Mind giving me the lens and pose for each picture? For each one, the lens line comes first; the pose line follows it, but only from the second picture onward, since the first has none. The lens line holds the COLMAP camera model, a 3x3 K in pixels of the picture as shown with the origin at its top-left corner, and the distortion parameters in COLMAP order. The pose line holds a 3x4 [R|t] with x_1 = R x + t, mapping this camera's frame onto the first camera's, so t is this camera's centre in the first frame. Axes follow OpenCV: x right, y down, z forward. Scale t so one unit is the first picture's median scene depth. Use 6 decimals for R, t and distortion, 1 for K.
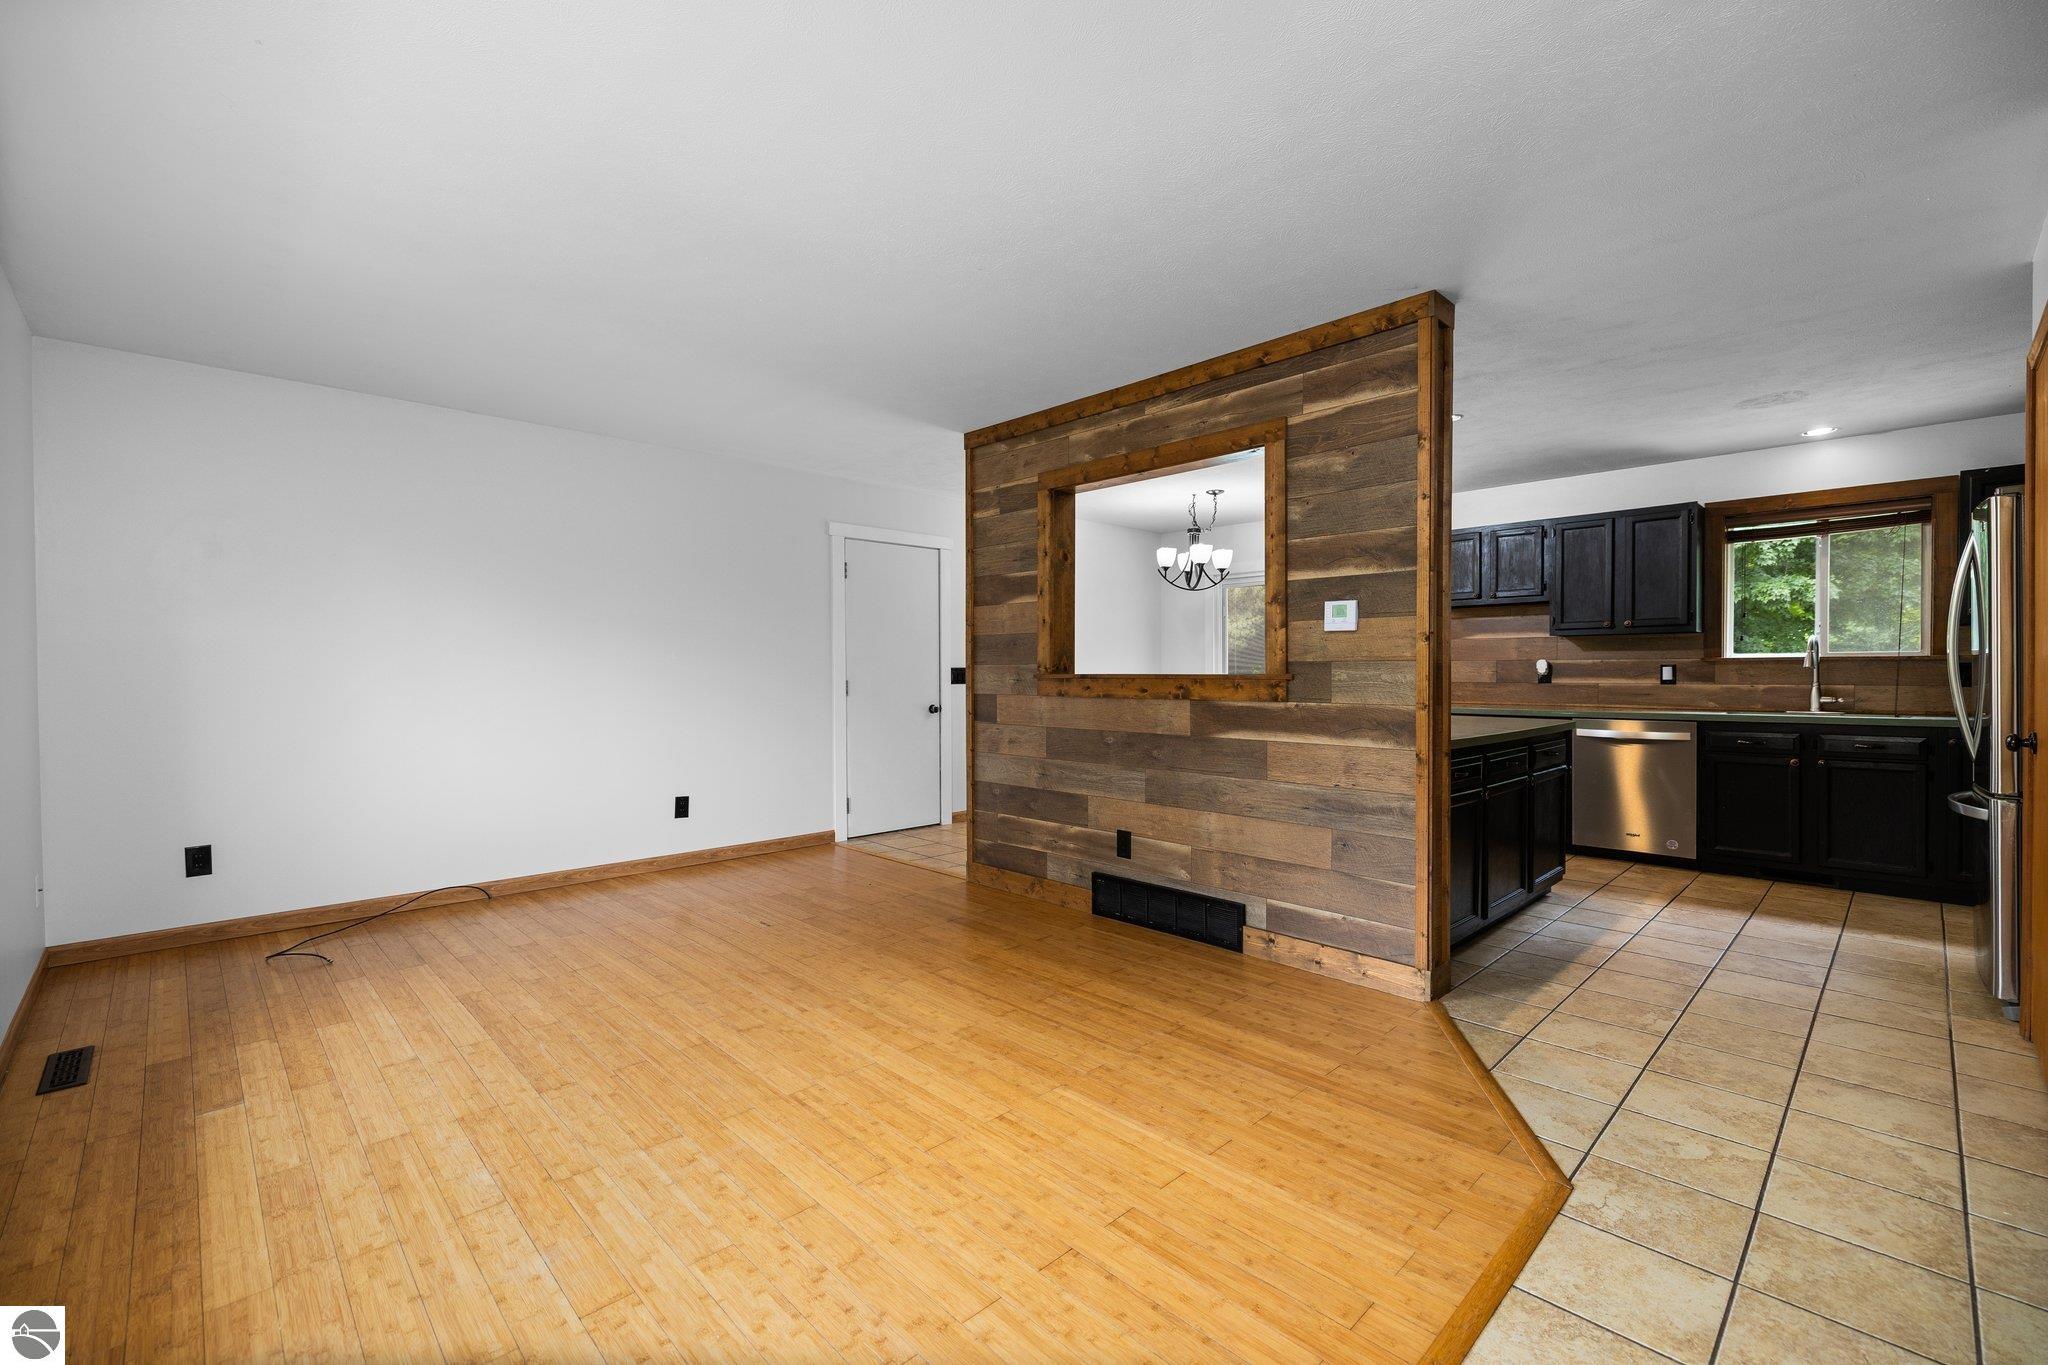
lens RADIAL K [[865.3, 0, 1020.8], [0, 865.3, 683.3], [0, 0, 1]] dist [0.006590, -0.003048]
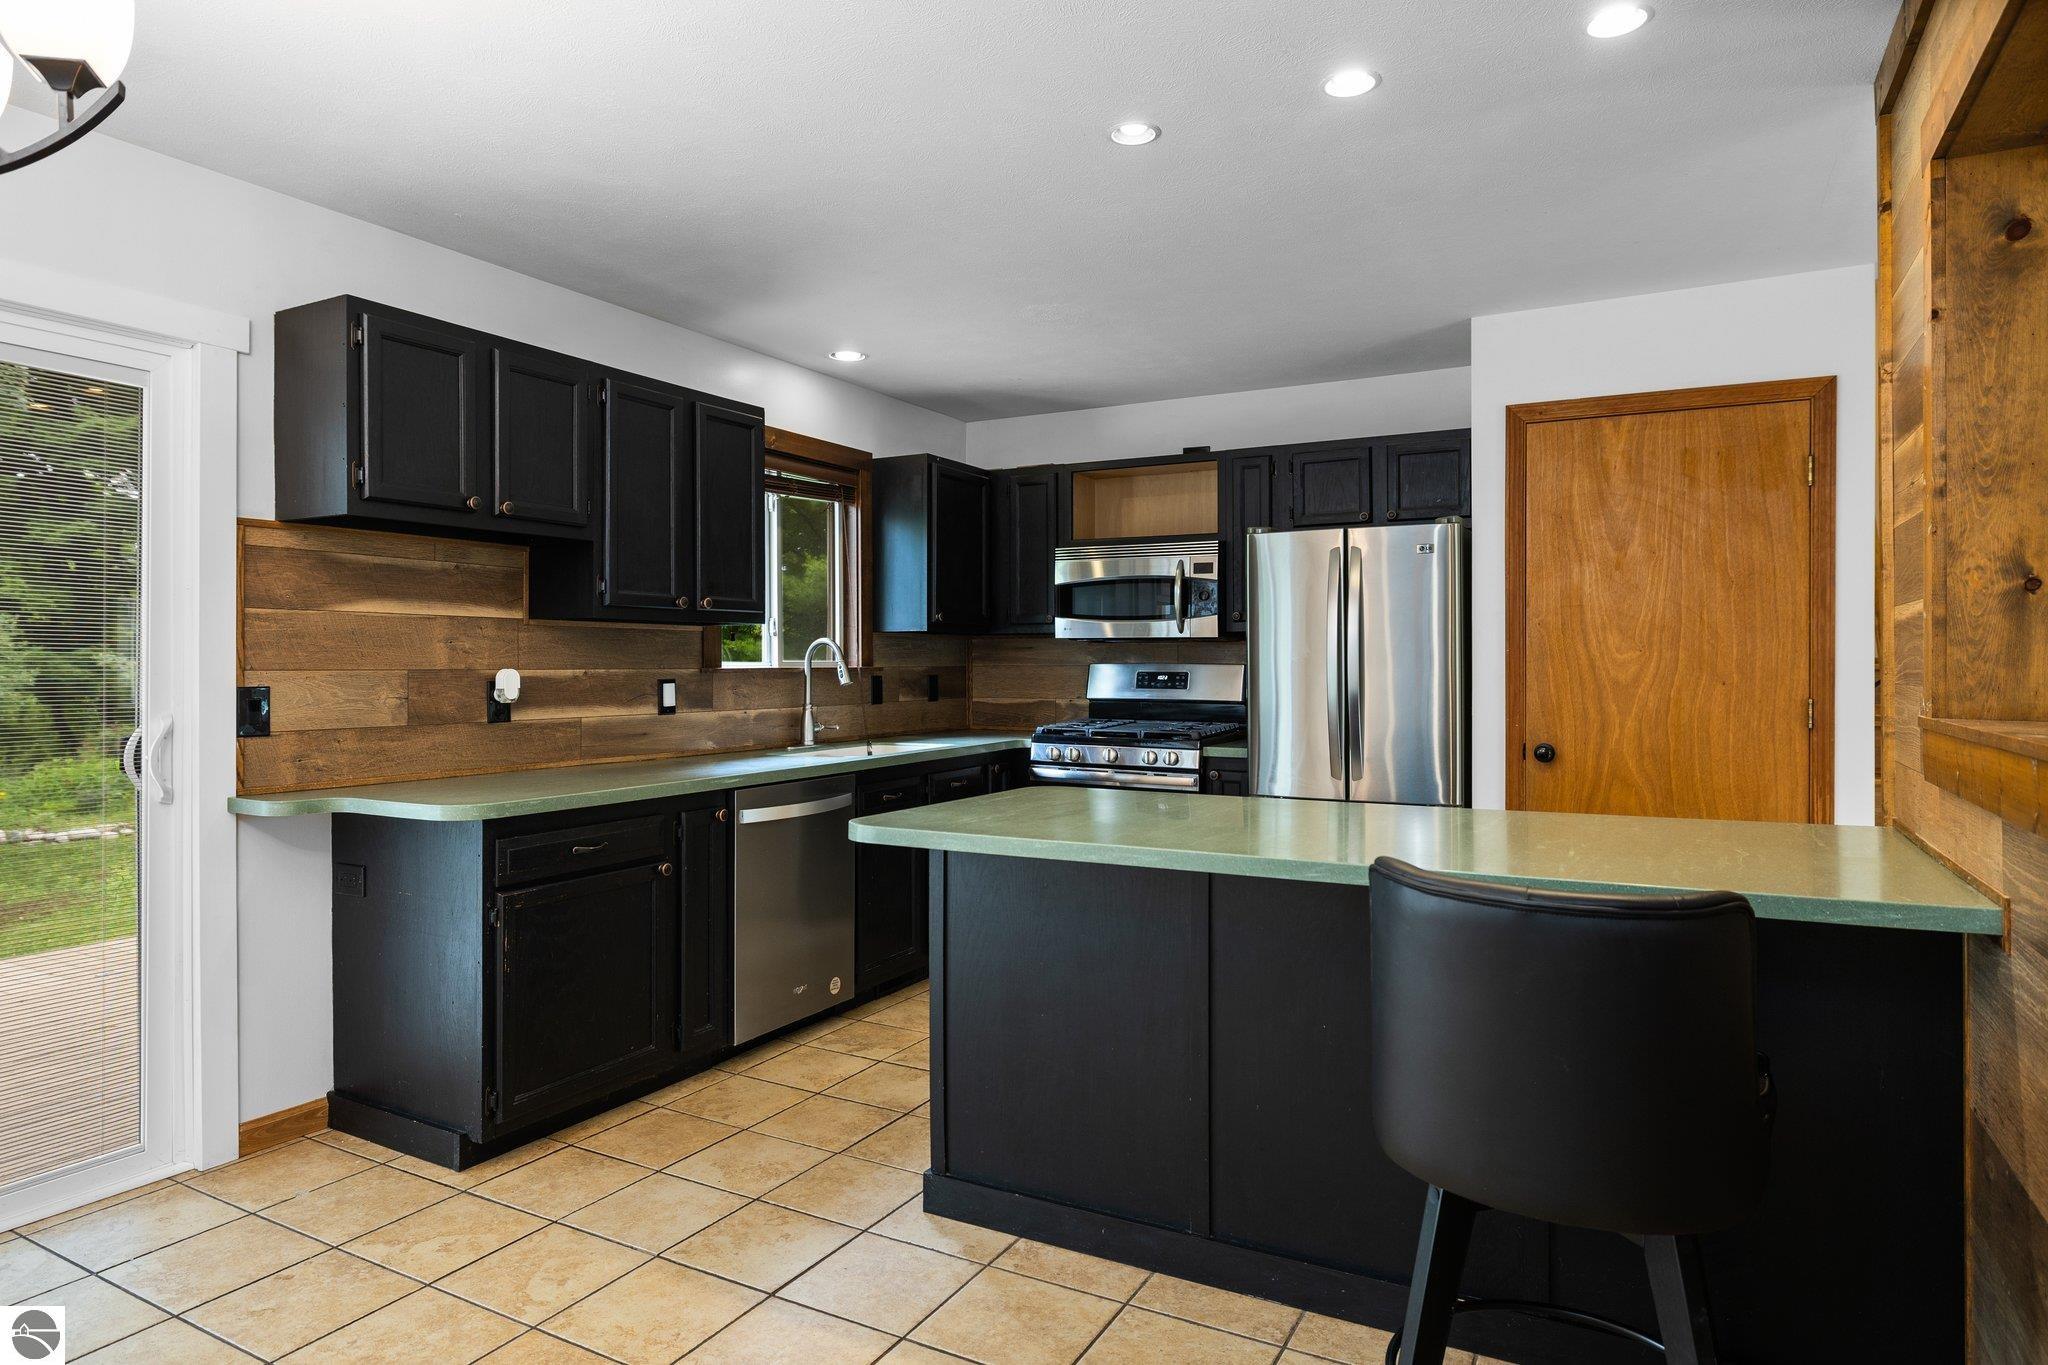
lens RADIAL K [[1204.3, 0, 1002.1], [0, 1204.3, 656.6], [0, 0, 1]] dist [-0.006341, -0.001822]
pose [[-0.281588, 0.010029, 0.959483, -0.080221], [0.016402, 0.999850, -0.005638, -0.036363], [-0.959395, 0.014150, -0.281711, 1.301382]]
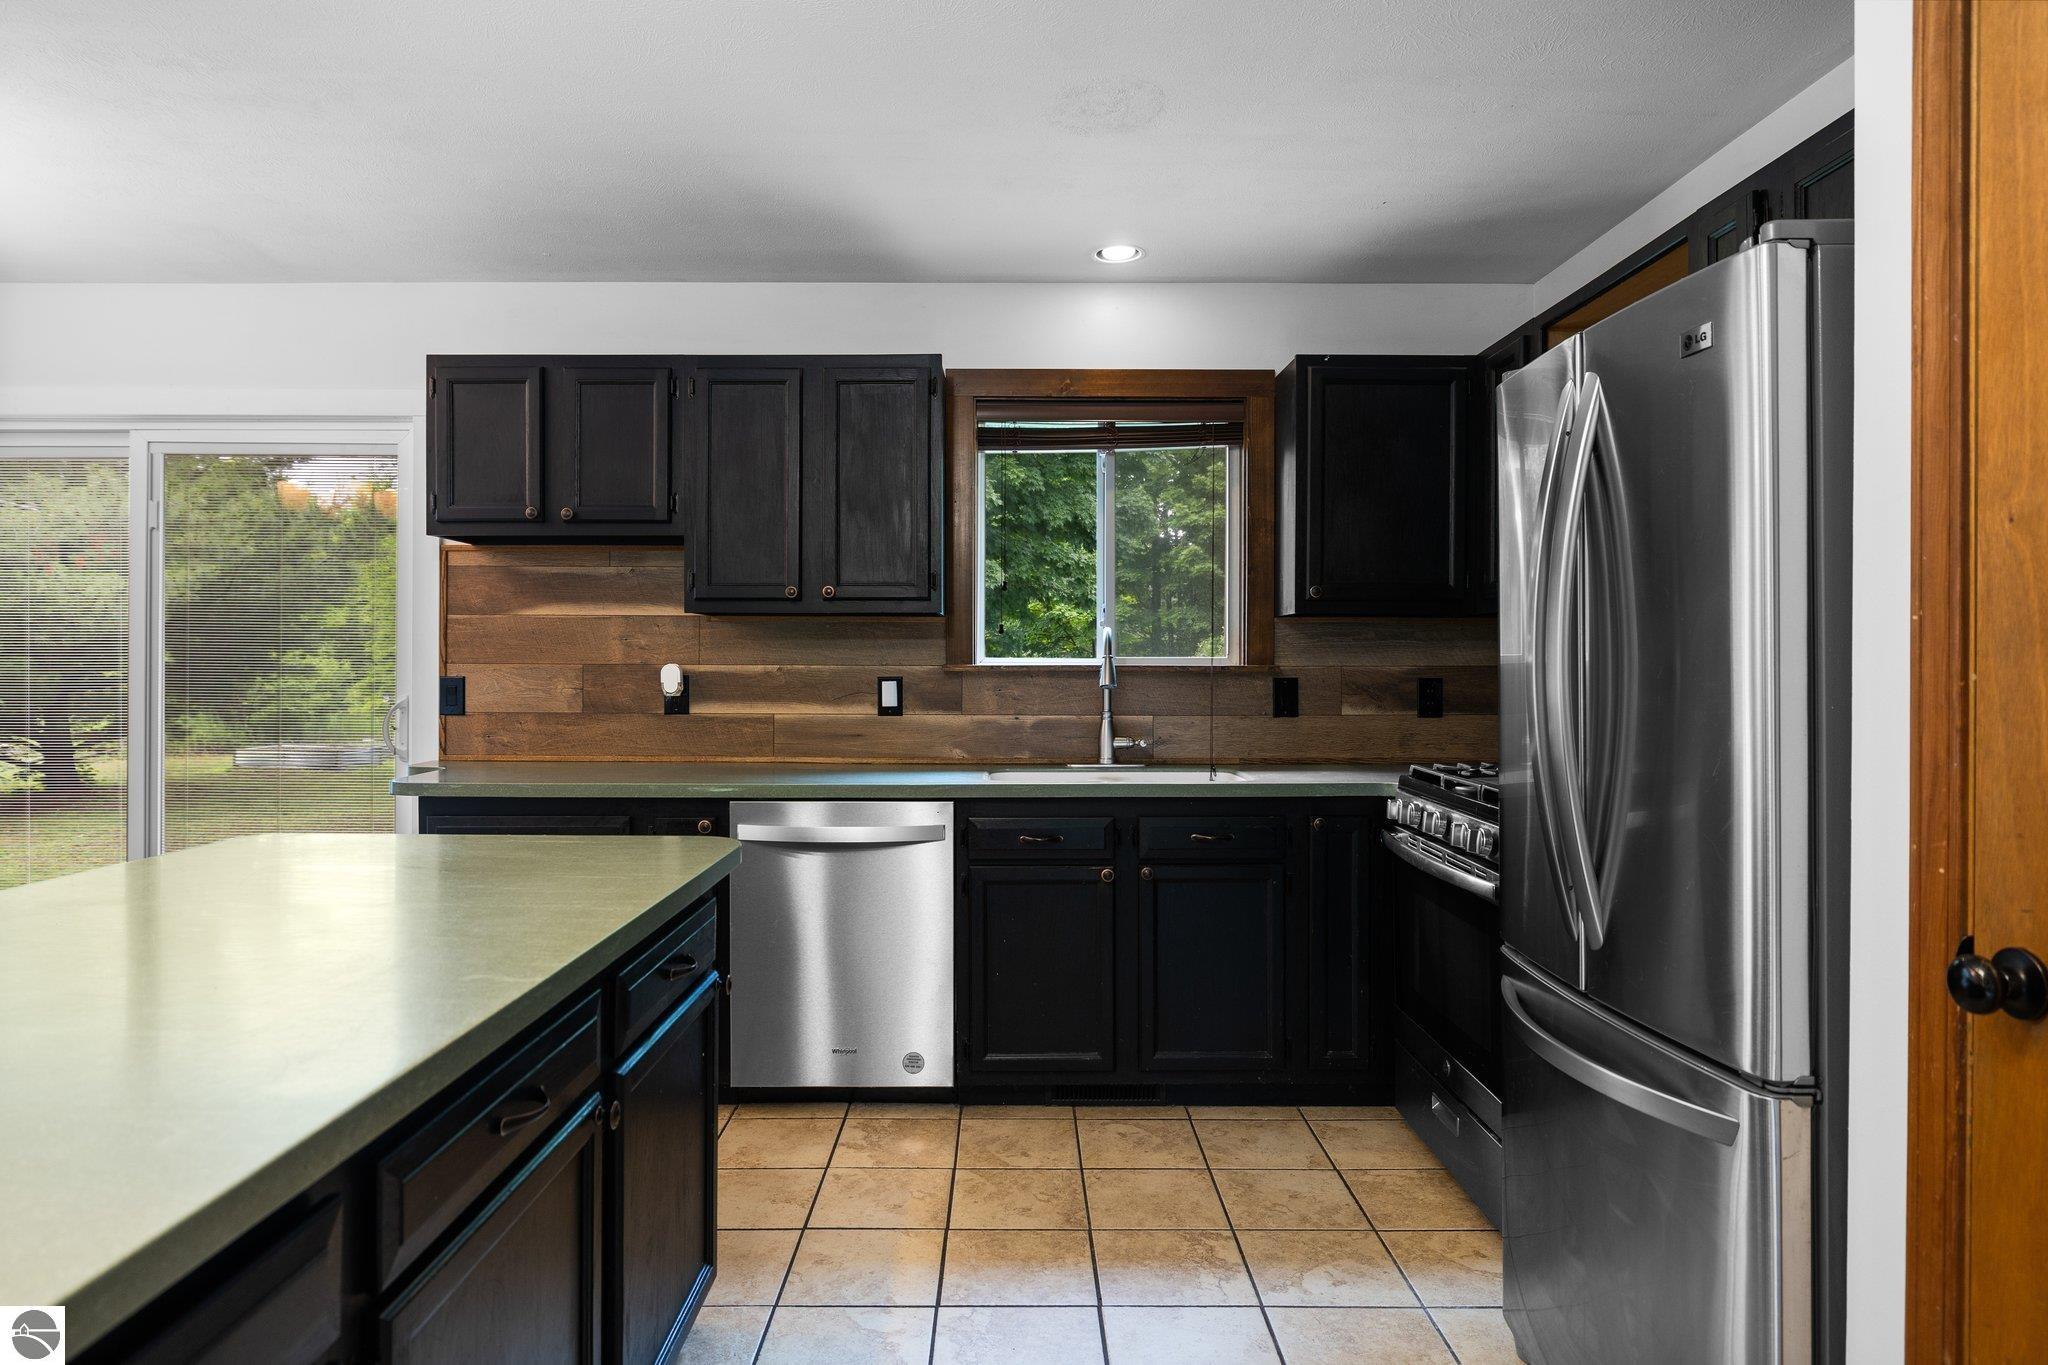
lens RADIAL K [[1204.3, 0, 1005.6], [0, 1204.3, 670.5], [0, 0, 1]] dist [-0.006341, -0.001822]
pose [[0.699189, 0.000710, 0.714936, 0.370302], [0.005261, 0.999967, -0.006138, -0.026397], [-0.714917, 0.008053, 0.699162, 0.587991]]
